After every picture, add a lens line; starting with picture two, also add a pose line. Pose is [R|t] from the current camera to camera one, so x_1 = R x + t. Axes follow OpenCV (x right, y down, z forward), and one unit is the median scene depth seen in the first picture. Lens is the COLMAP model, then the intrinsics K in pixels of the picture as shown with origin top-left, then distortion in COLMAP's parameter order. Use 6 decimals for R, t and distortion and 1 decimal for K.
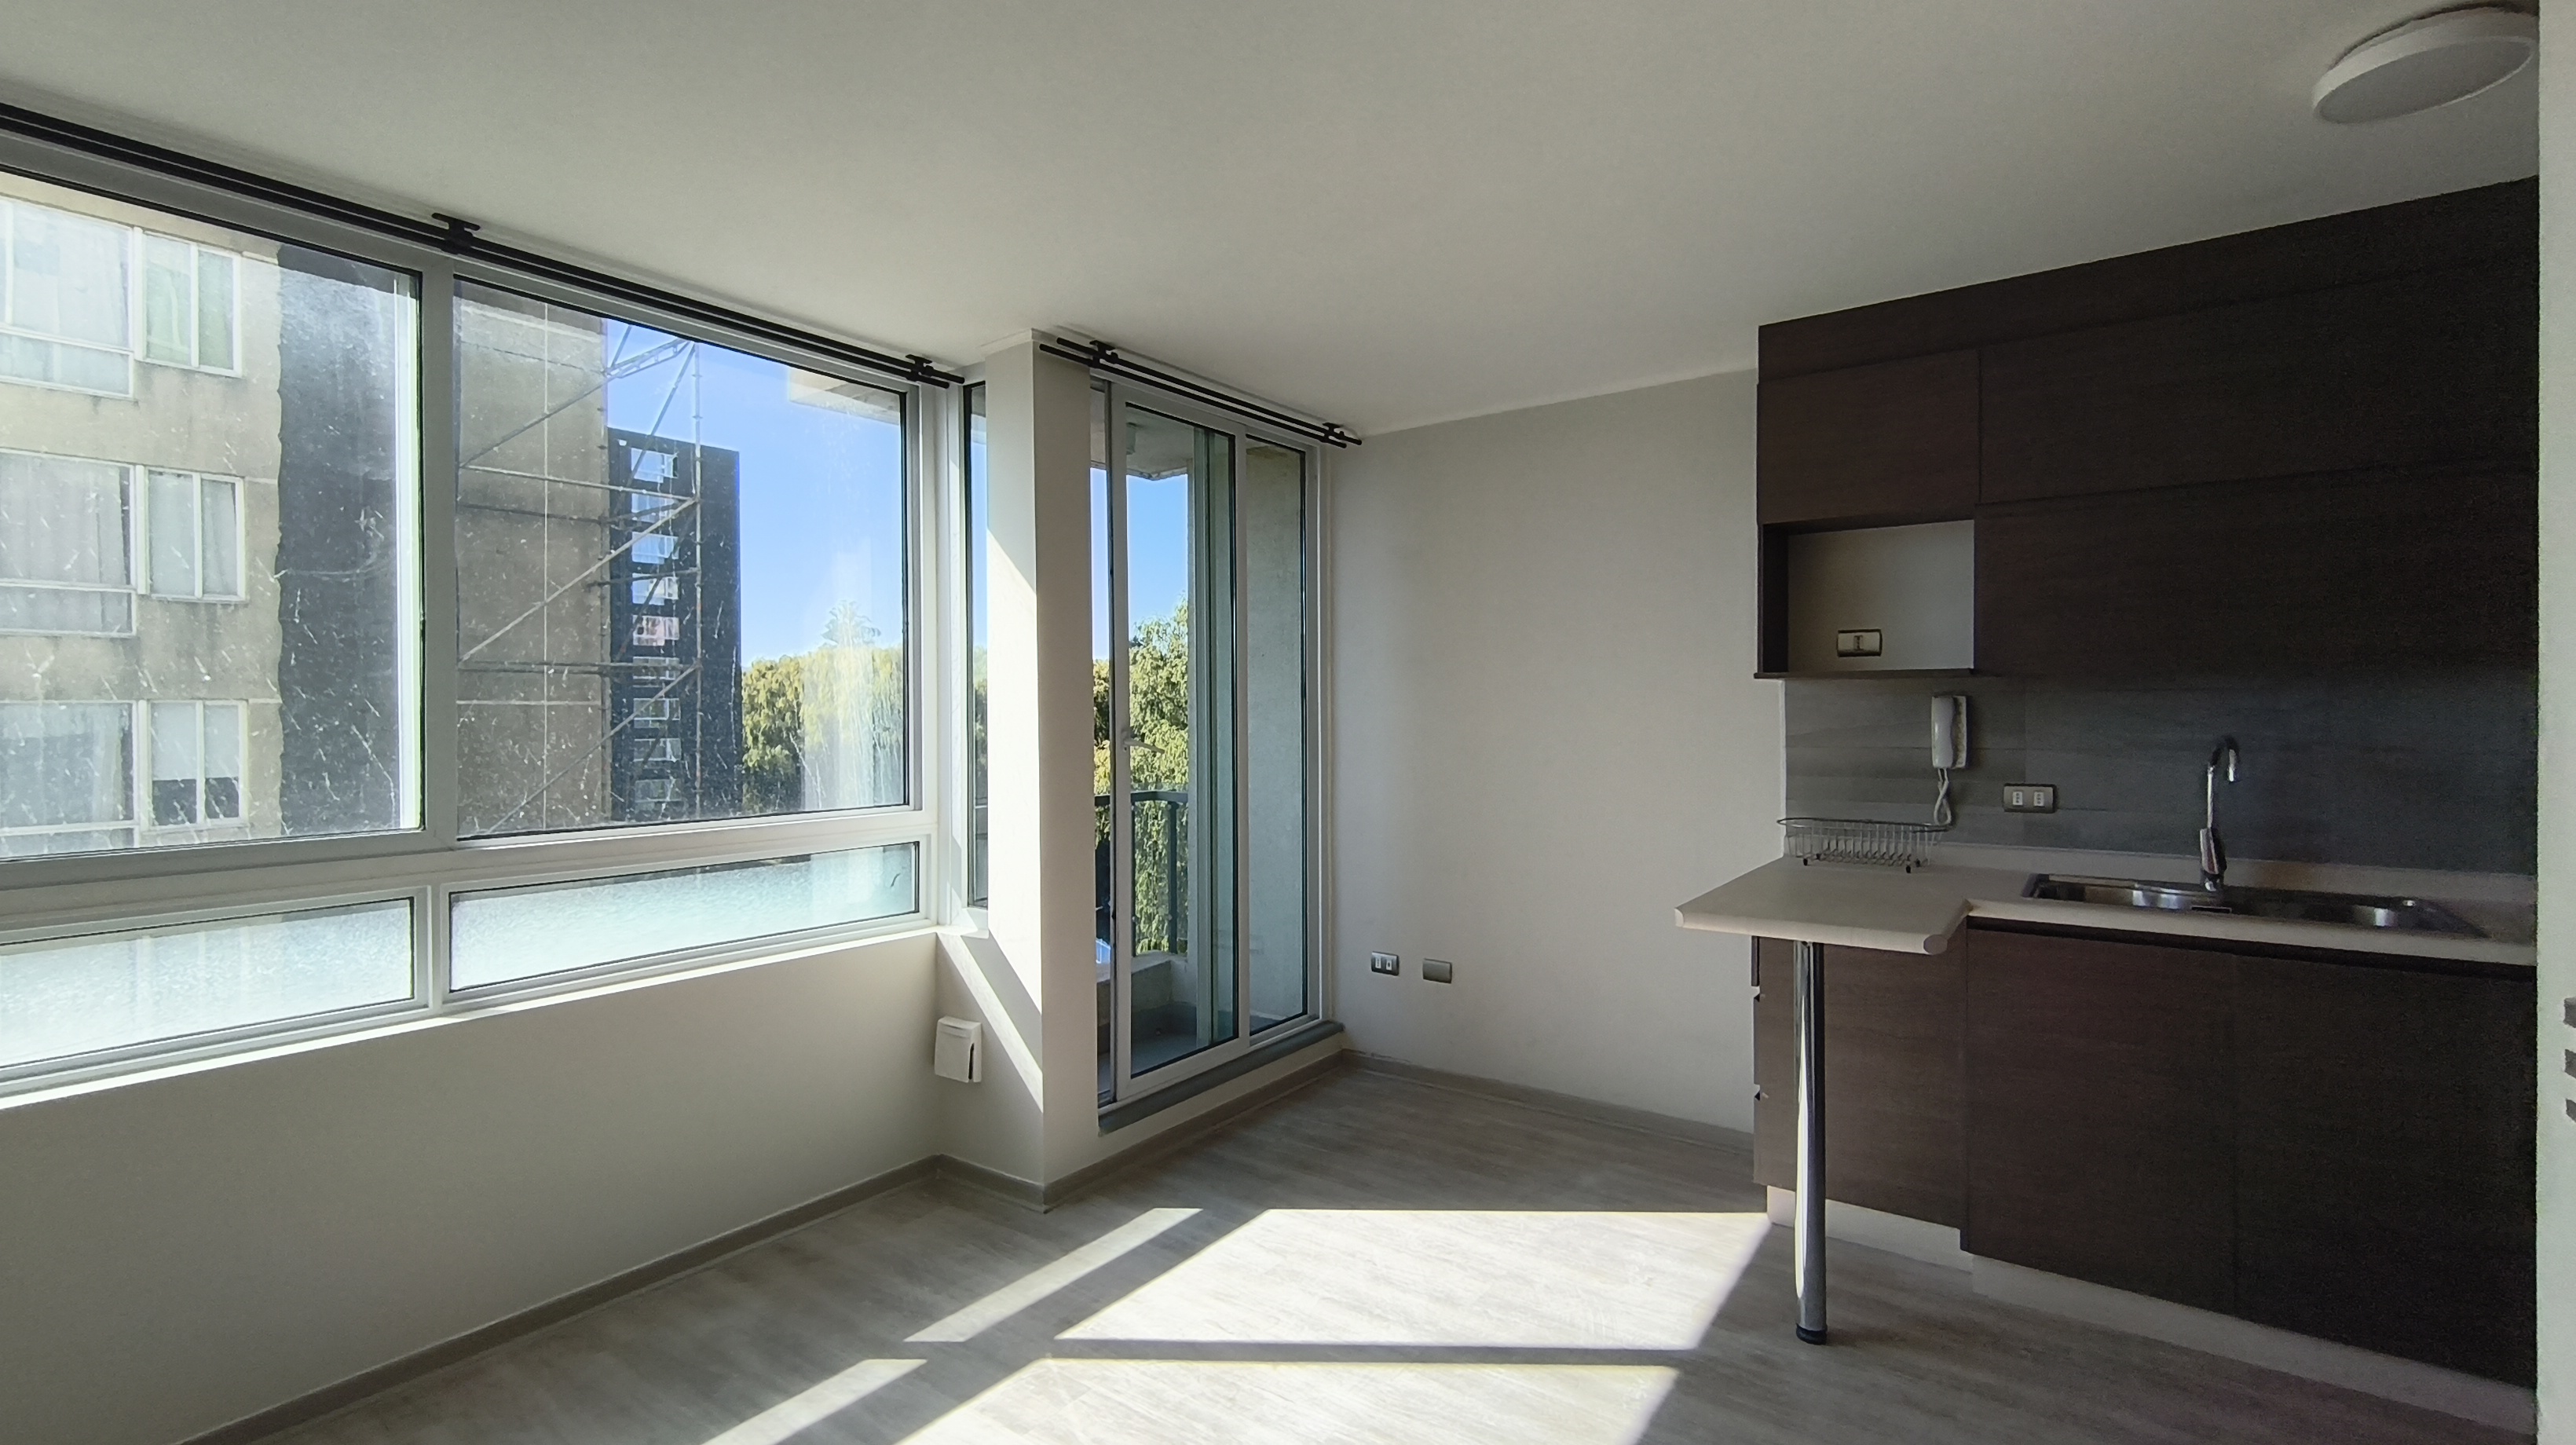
lens RADIAL K [[1132.2, 0, 1297.1], [0, 1132.2, 710.0], [0, 0, 1]] dist [0.002264, 0.000427]
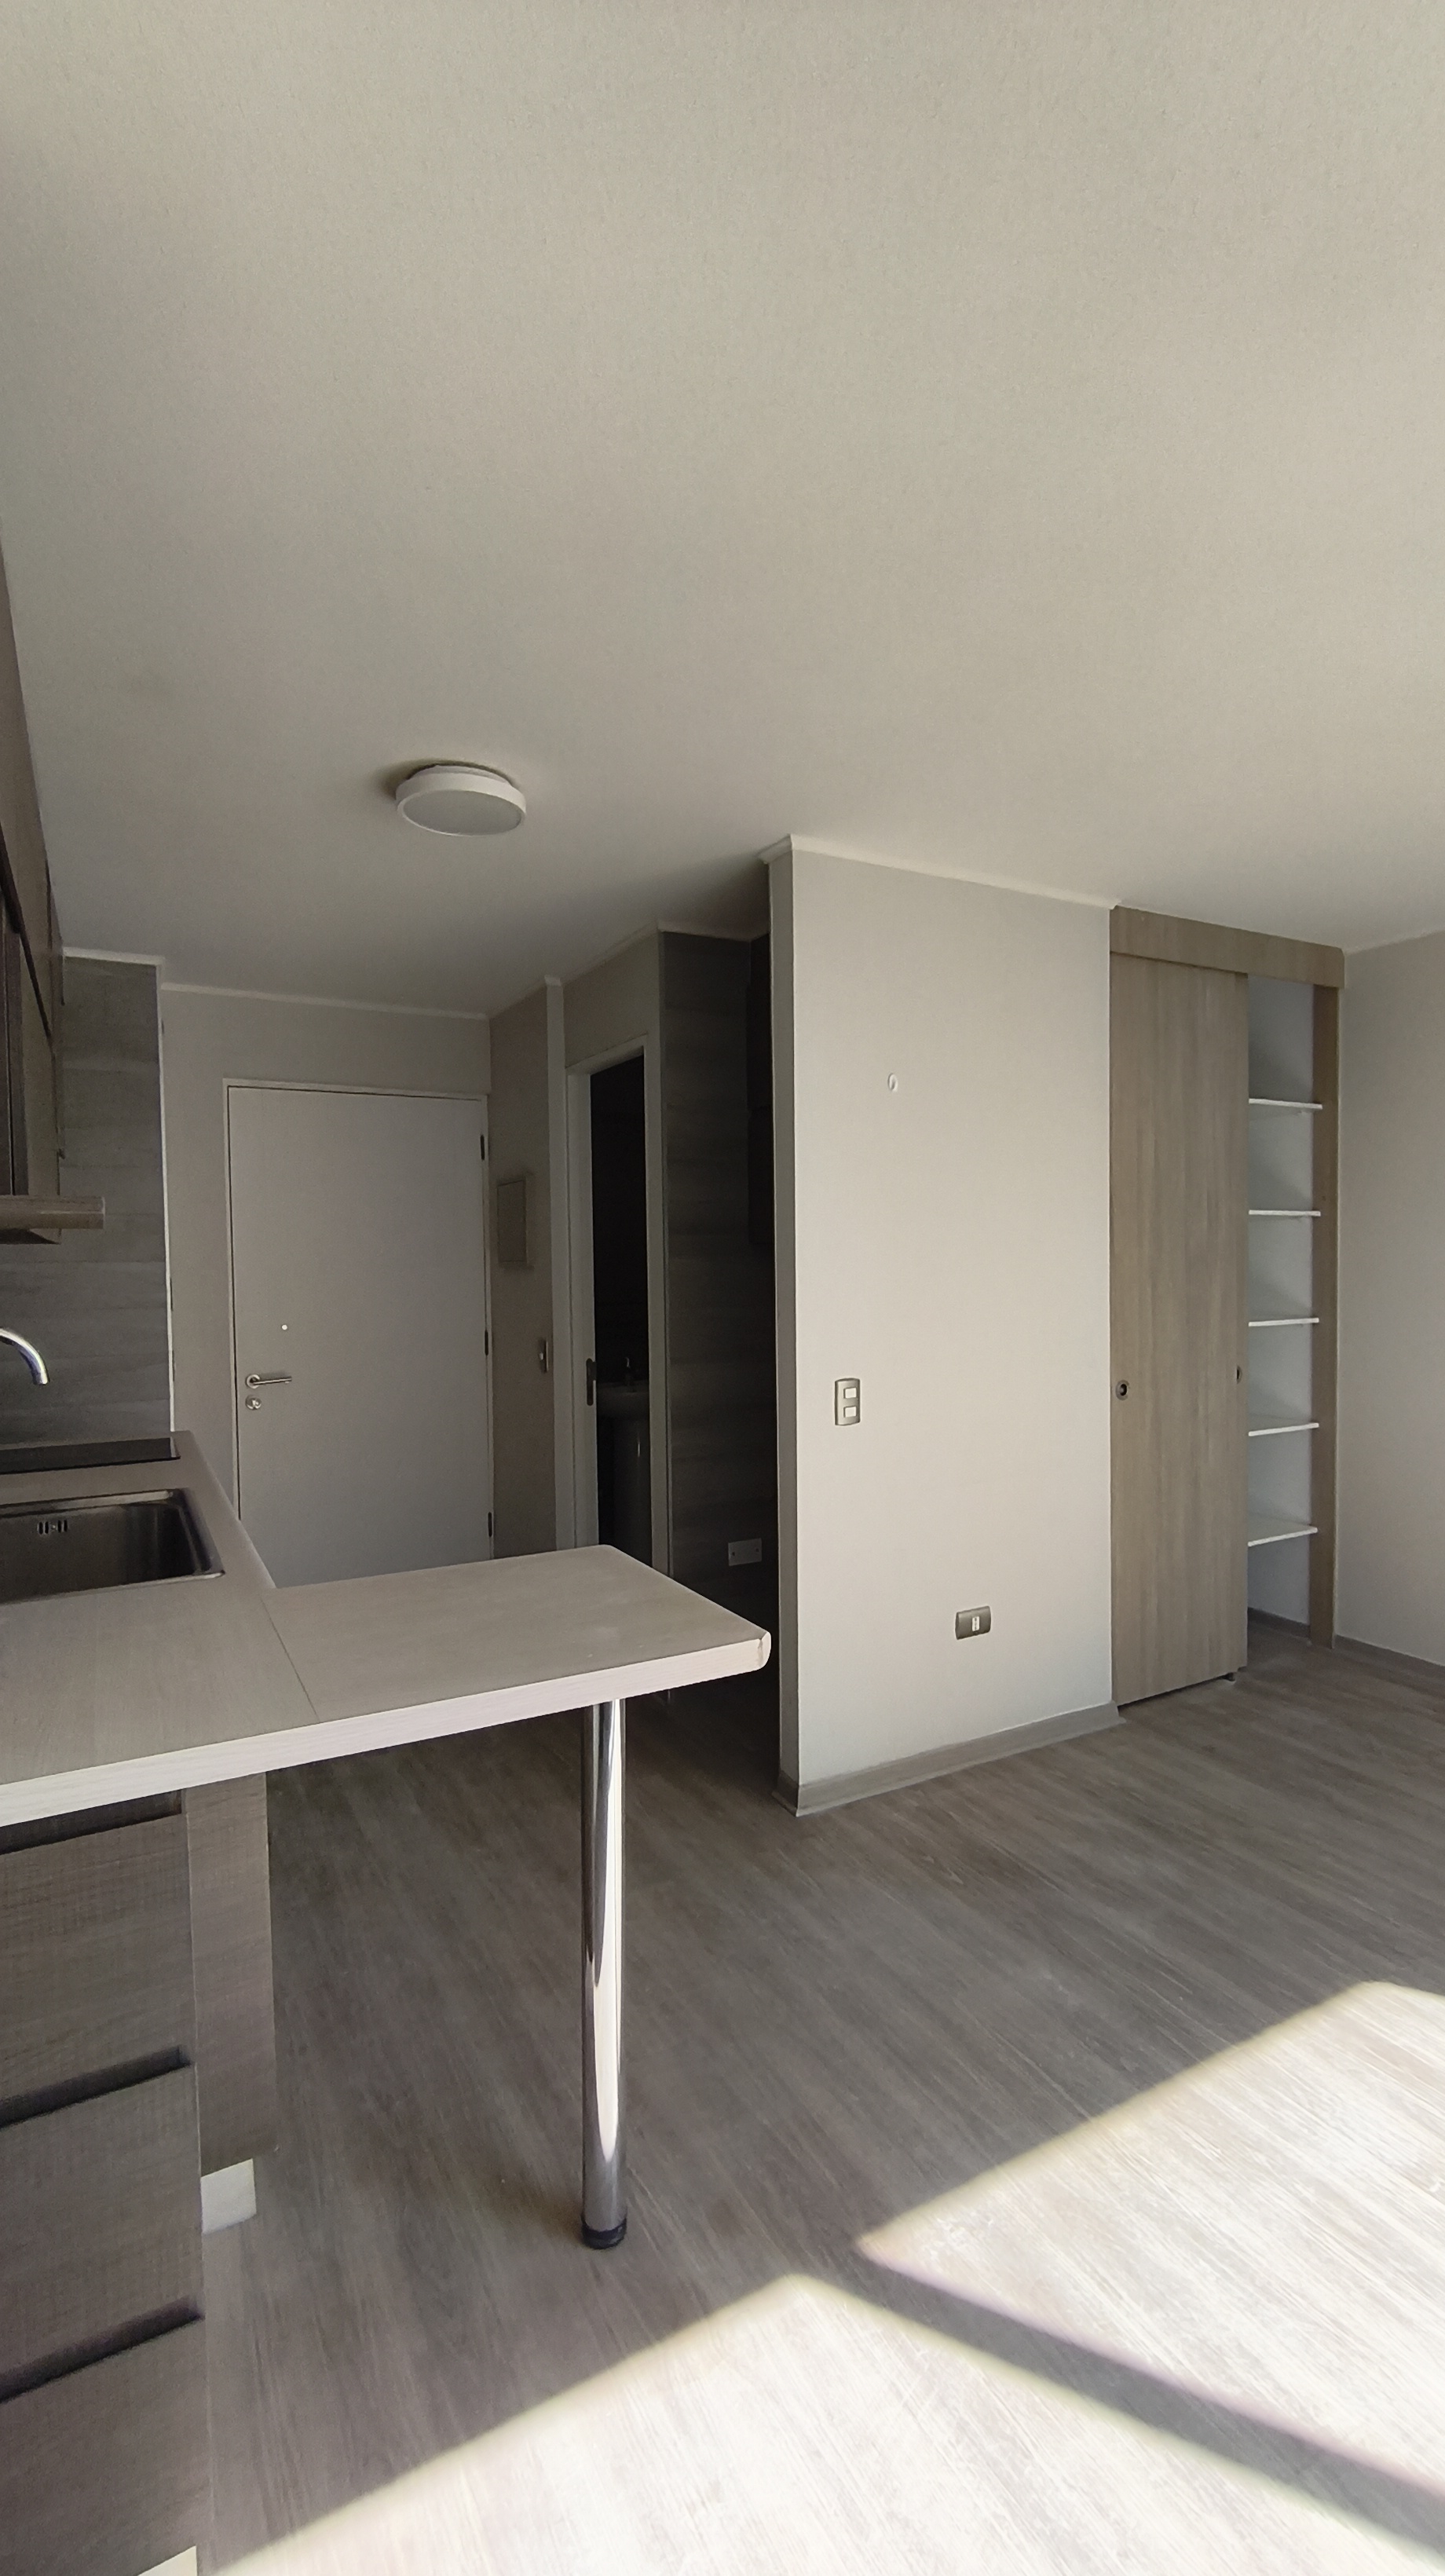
lens RADIAL K [[1153.3, 0, 728.4], [0, 1153.3, 1293.7], [0, 0, 1]] dist [-0.003784, 0.004127]
pose [[-0.902353, 0.001782, 0.430994, 0.104272], [0.017599, 0.999310, 0.032713, 0.009142], [-0.430638, 0.037104, -0.901762, 1.398987]]
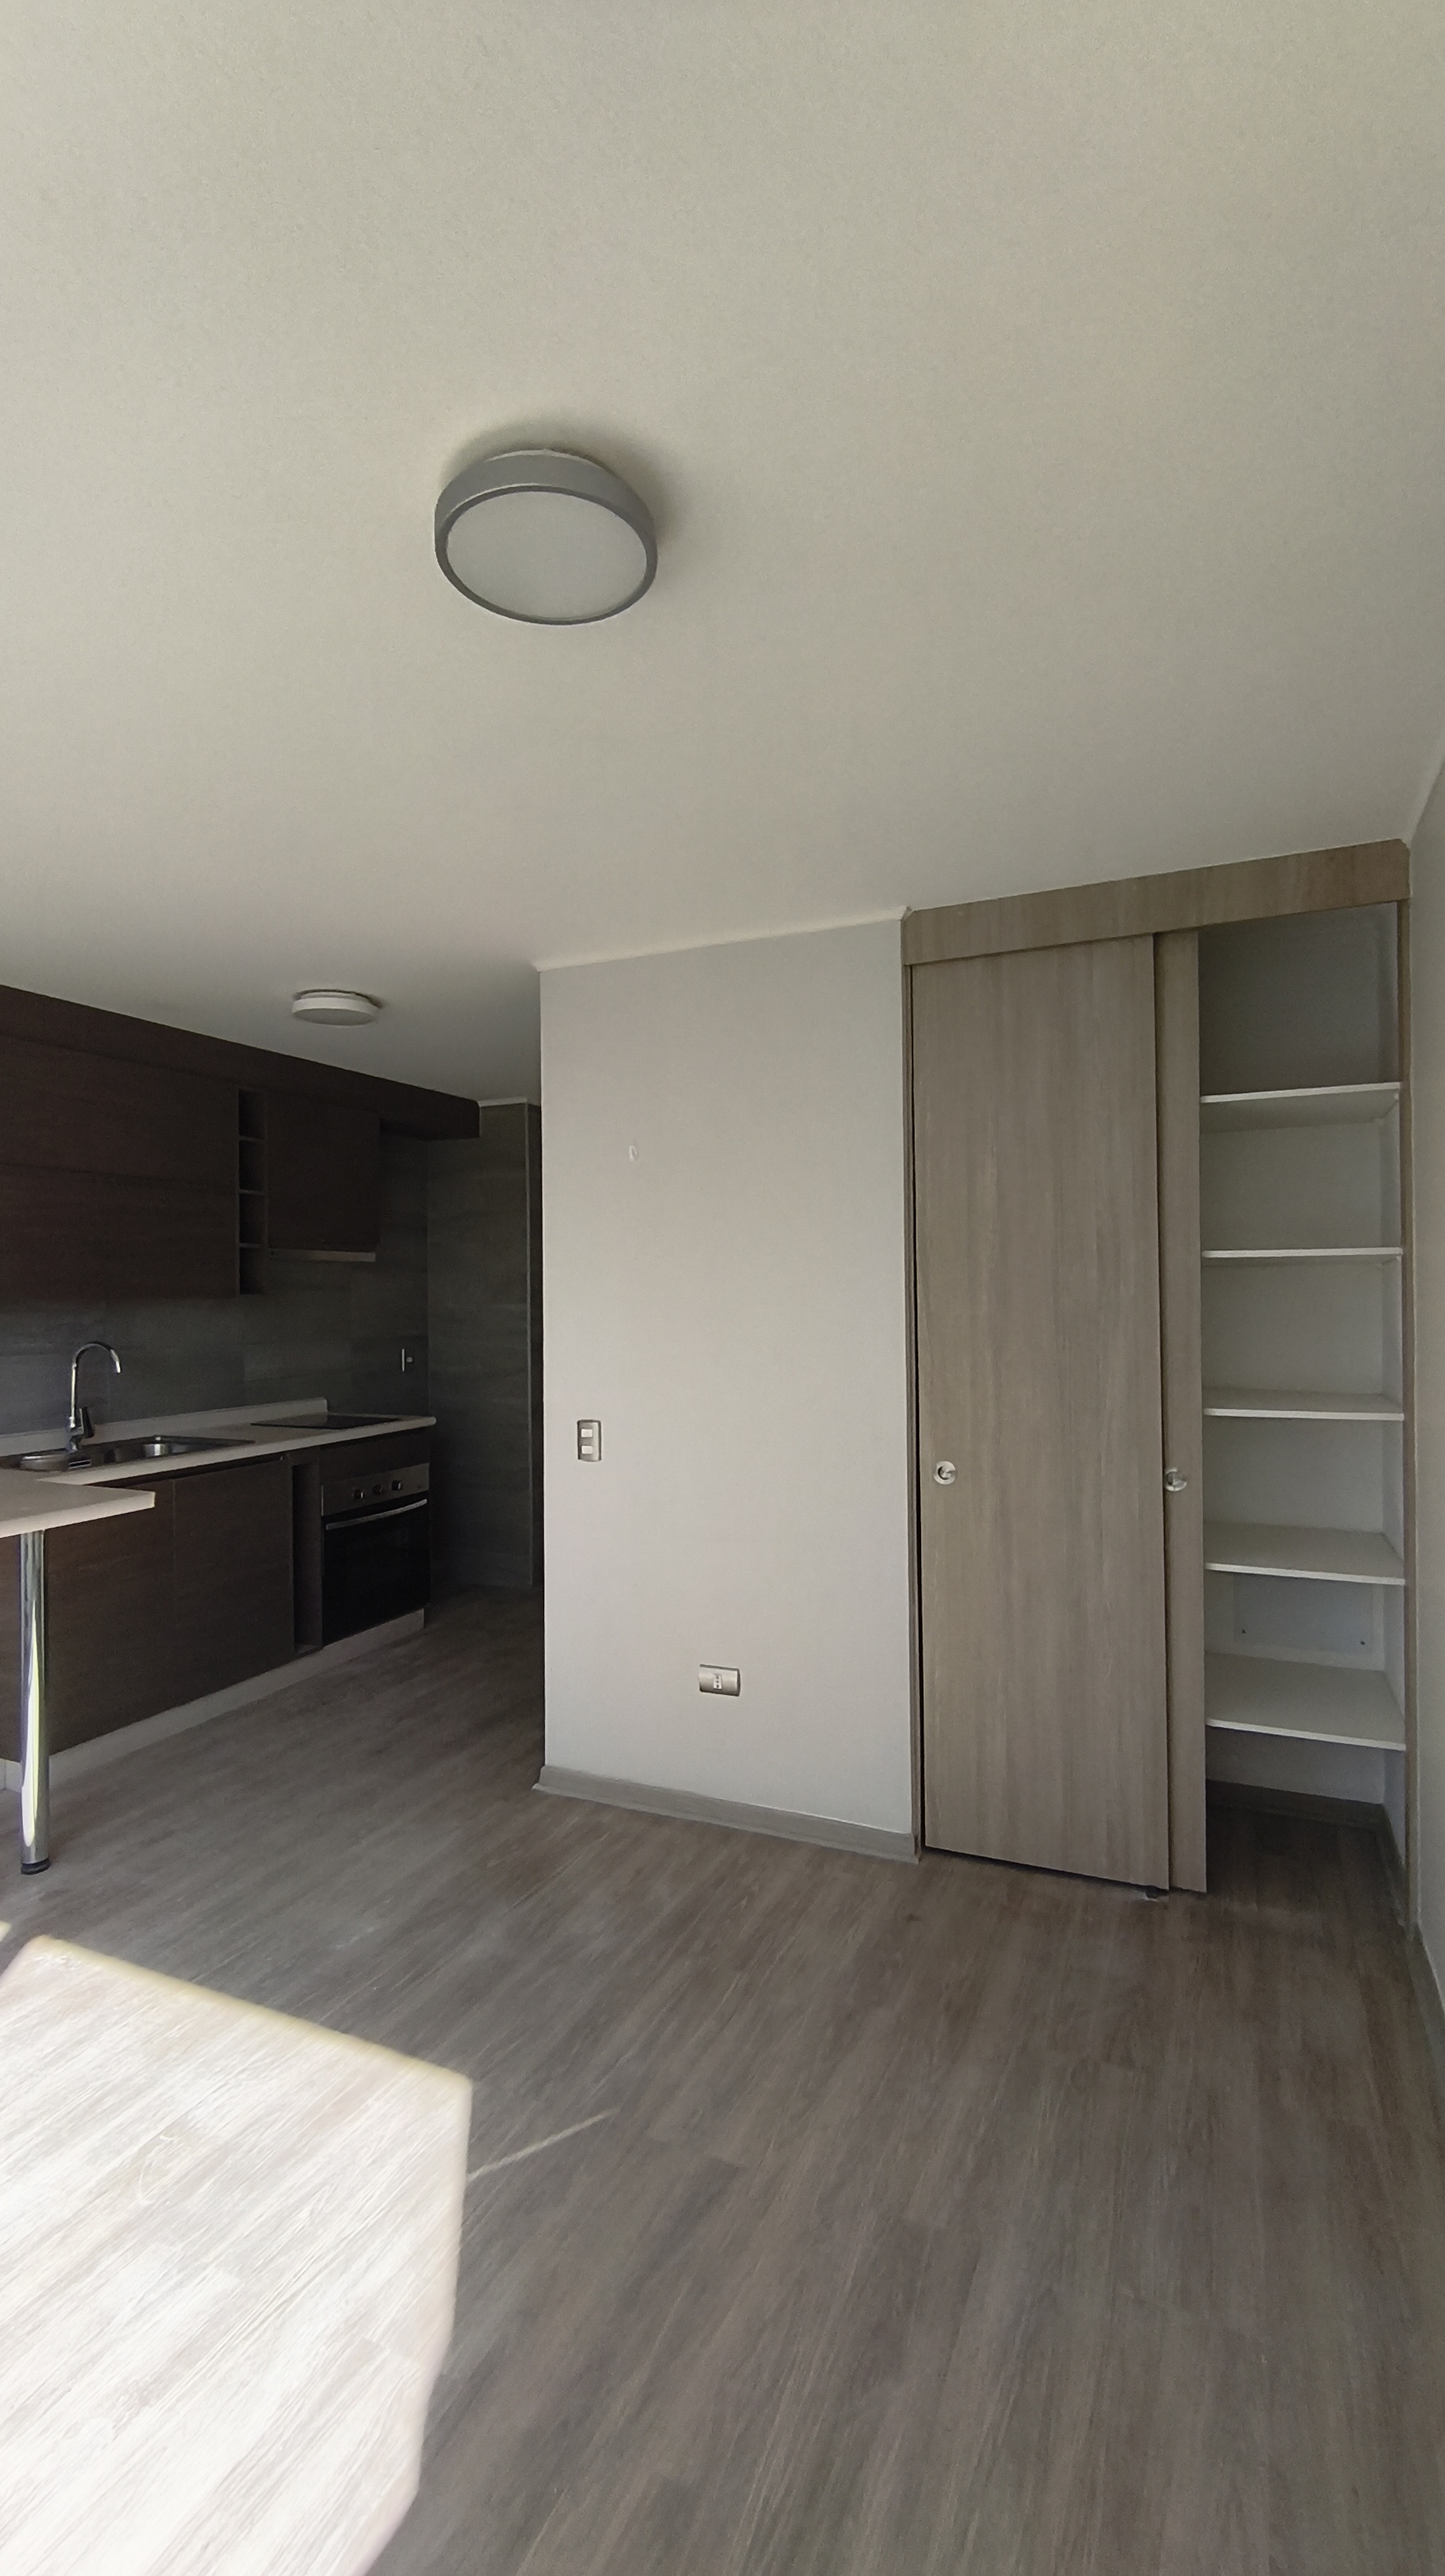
lens RADIAL K [[1153.3, 0, 728.4], [0, 1153.3, 1293.7], [0, 0, 1]] dist [-0.003784, 0.004127]
pose [[-0.198904, 0.008796, 0.979980, -0.729568], [0.011707, 0.999910, -0.006599, 0.002216], [-0.979949, 0.010160, -0.198989, 0.504300]]
